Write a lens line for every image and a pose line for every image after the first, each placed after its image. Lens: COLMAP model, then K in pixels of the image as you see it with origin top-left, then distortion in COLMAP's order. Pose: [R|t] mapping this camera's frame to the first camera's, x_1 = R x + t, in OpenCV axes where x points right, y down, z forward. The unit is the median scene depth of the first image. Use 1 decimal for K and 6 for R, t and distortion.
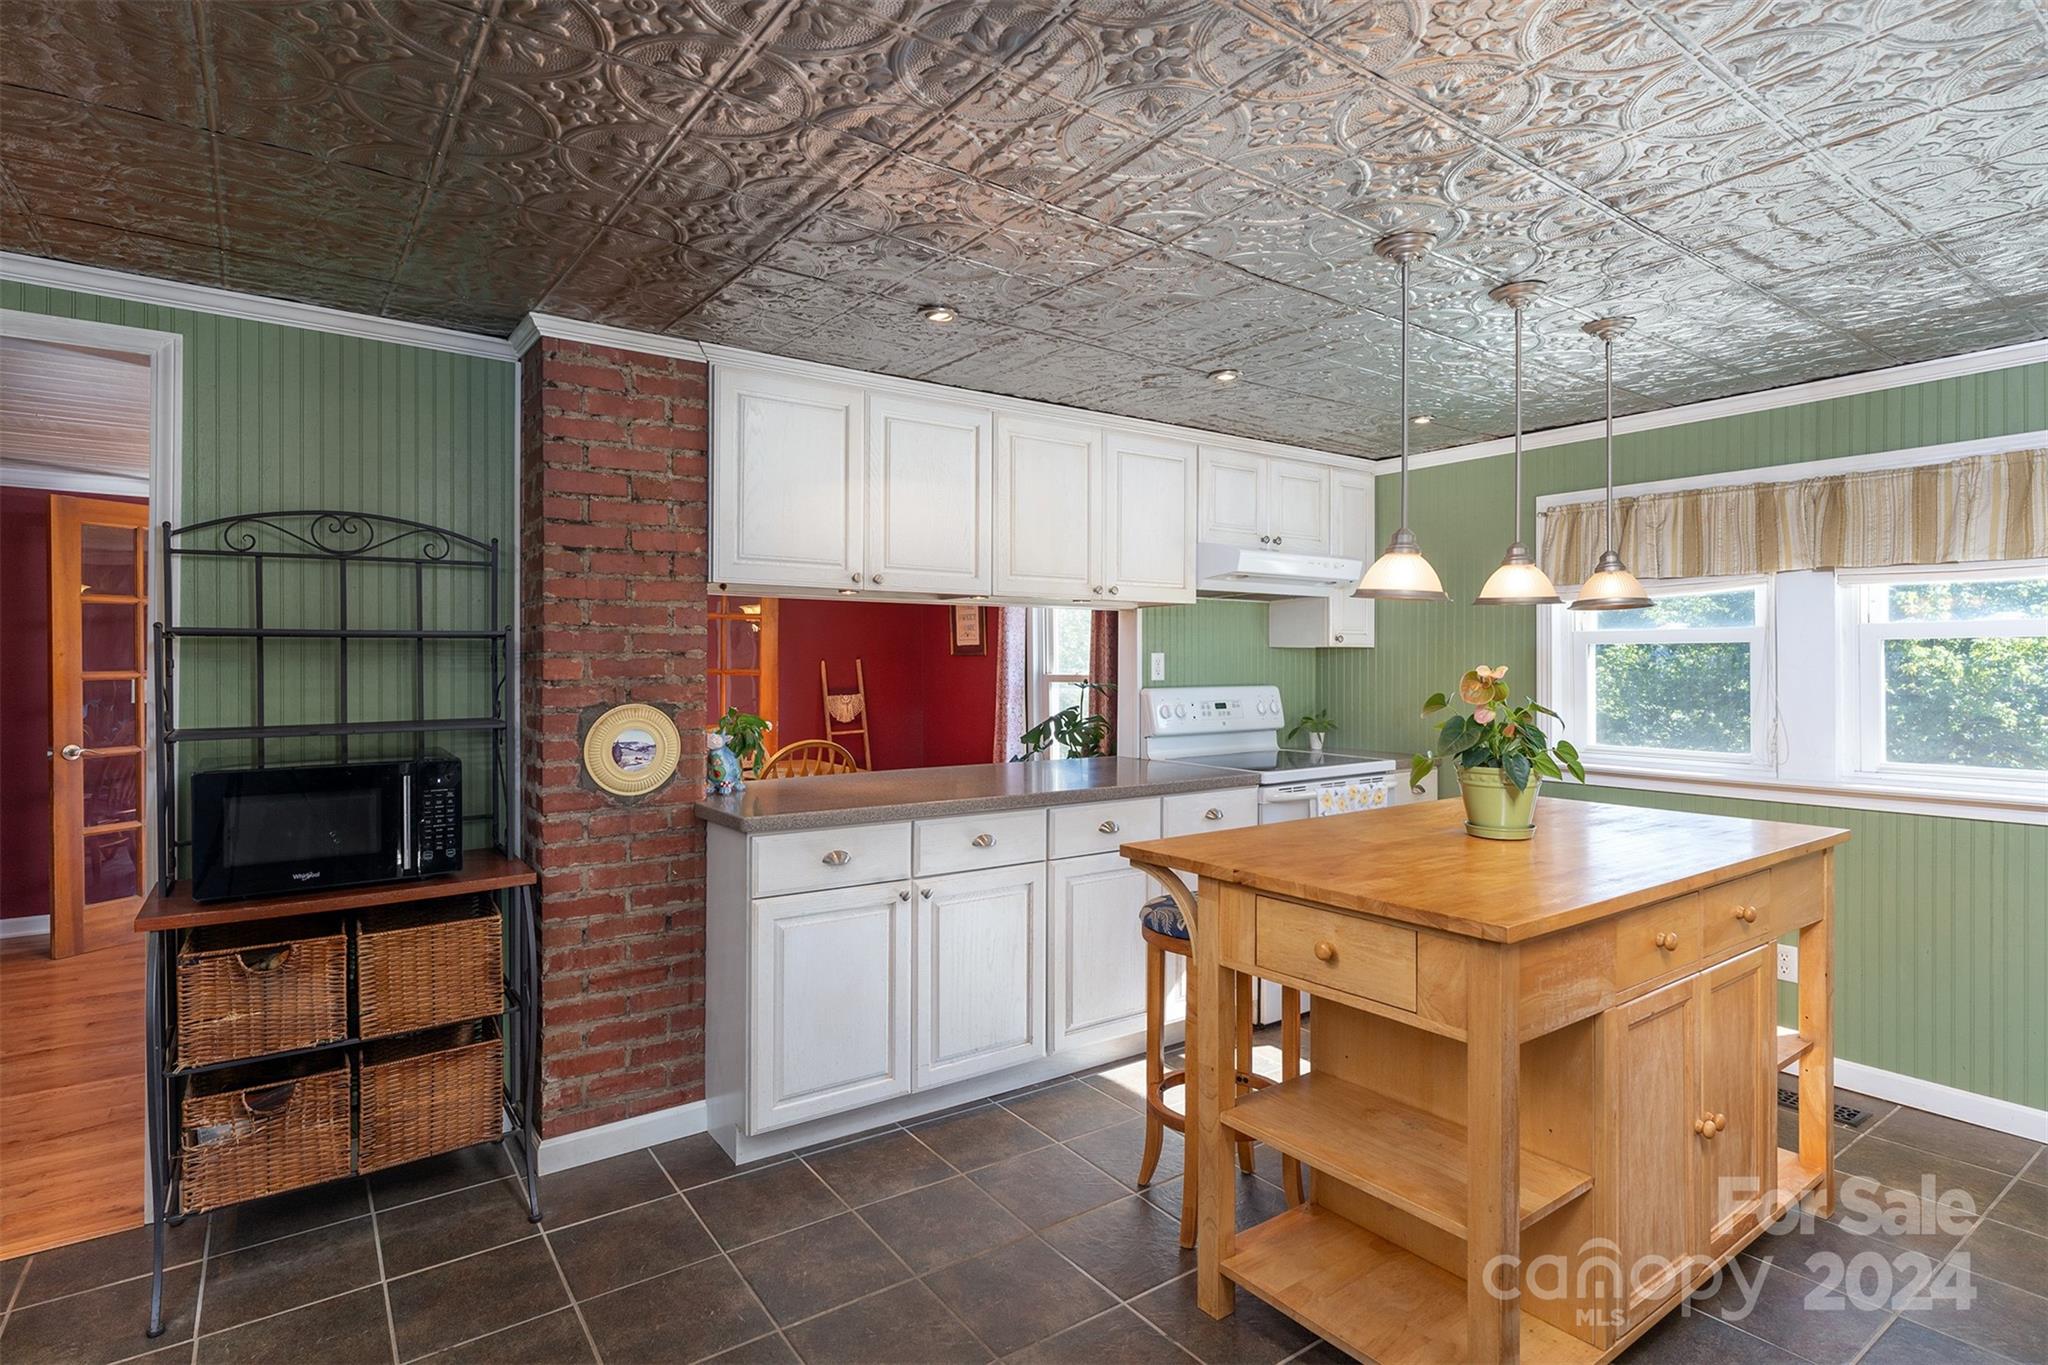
lens RADIAL K [[1032.8, 0, 1020.4], [0, 1032.8, 666.2], [0, 0, 1]] dist [0.021317, -0.000143]
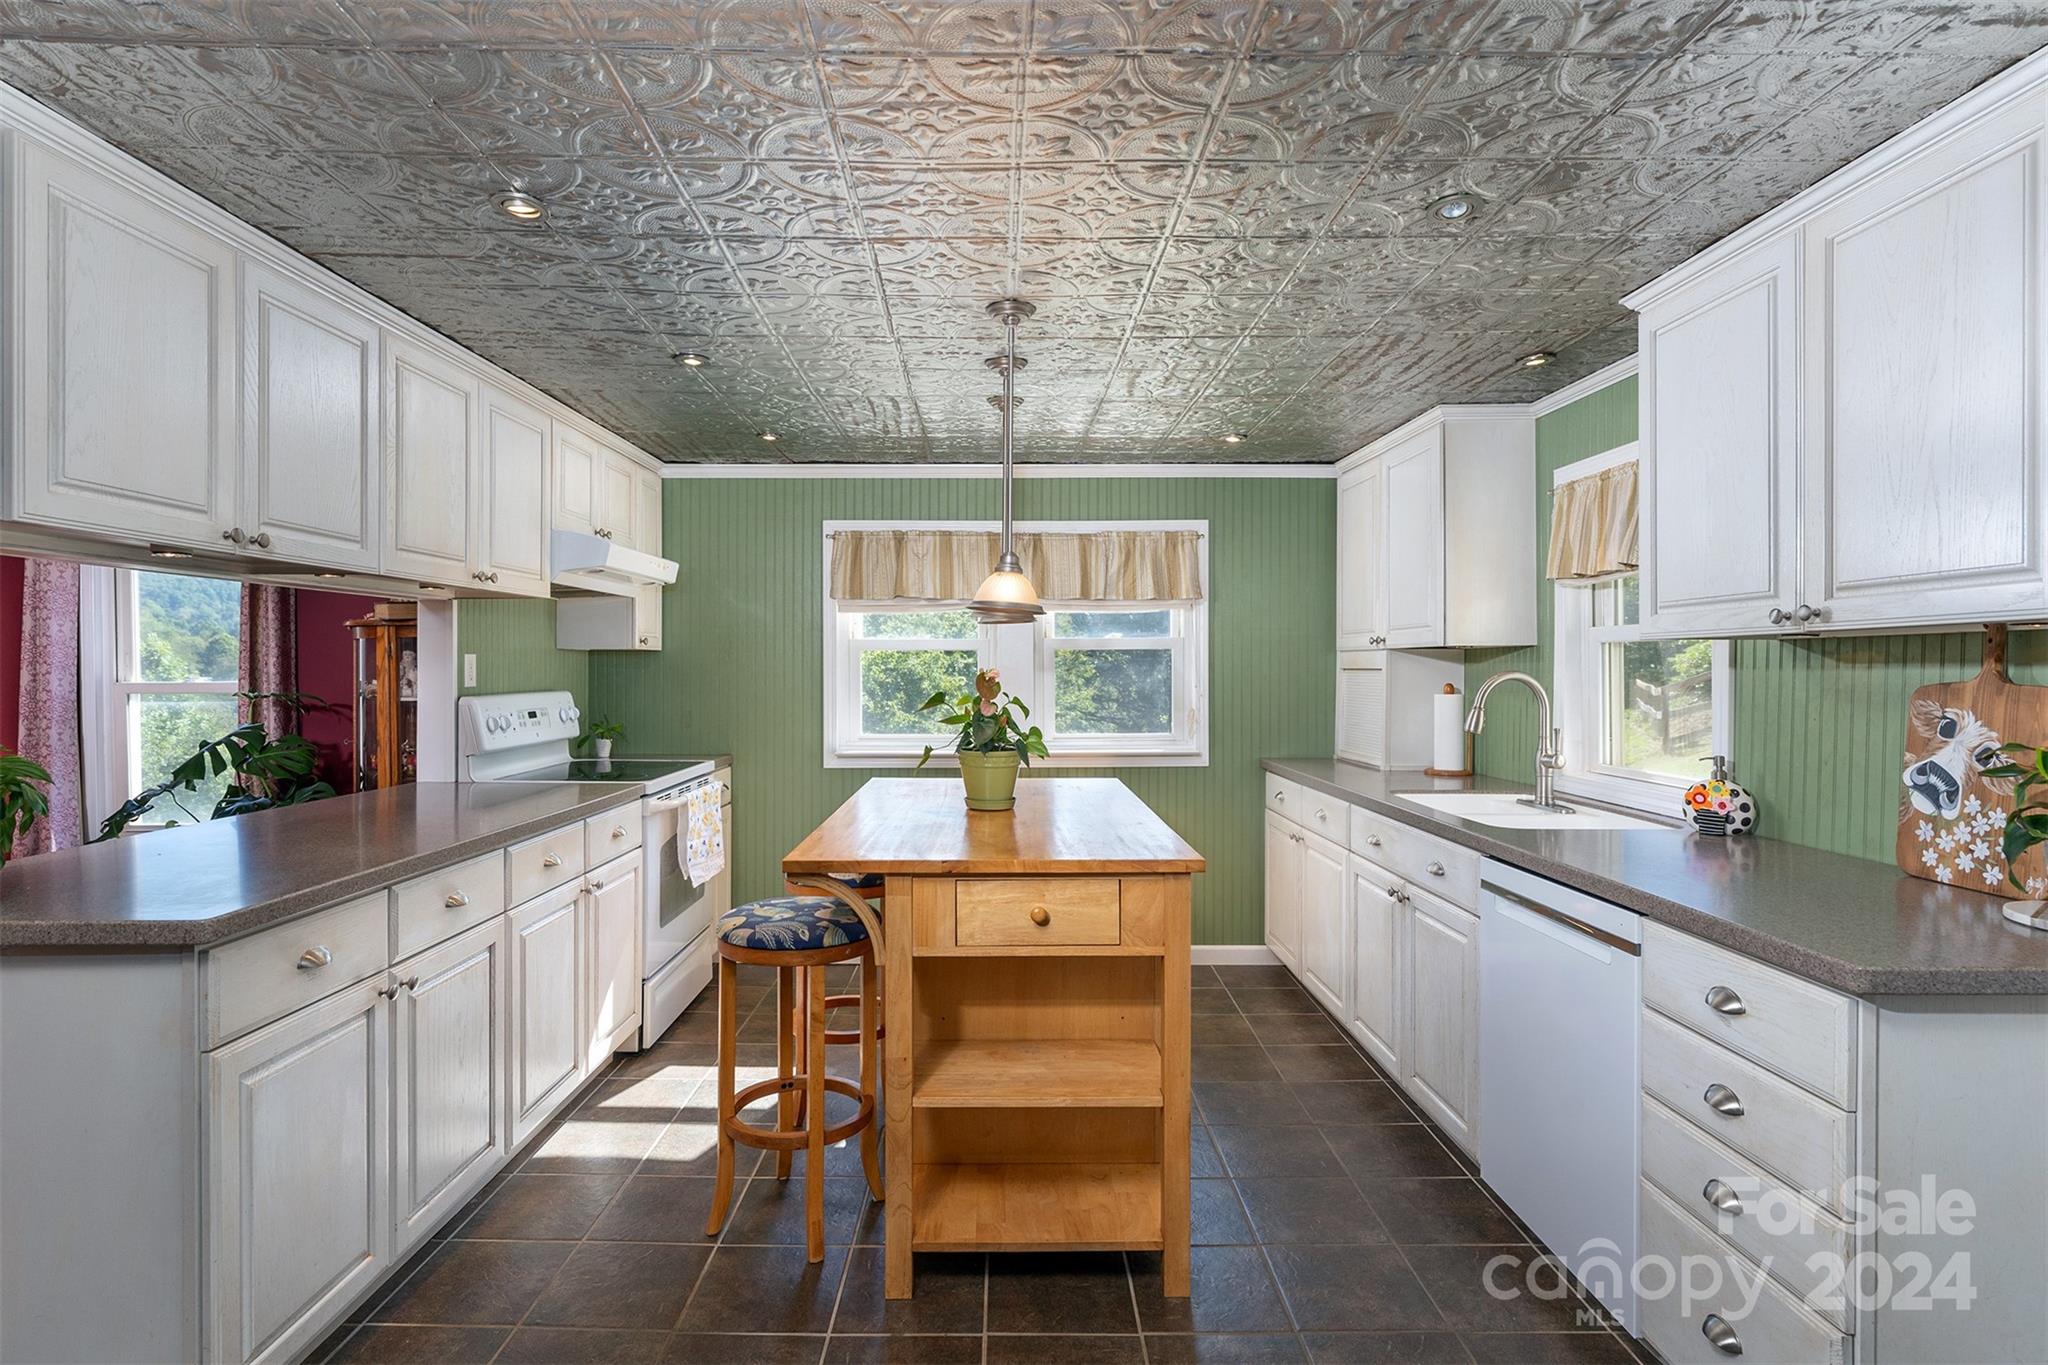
lens RADIAL K [[1032.8, 0, 1014.4], [0, 1032.8, 684.4], [0, 0, 1]] dist [0.021317, -0.000143]
pose [[0.589989, -0.015592, 0.807261, -0.369046], [0.003887, 0.999857, 0.016472, -0.000717], [-0.807402, -0.006580, 0.589965, 0.194033]]
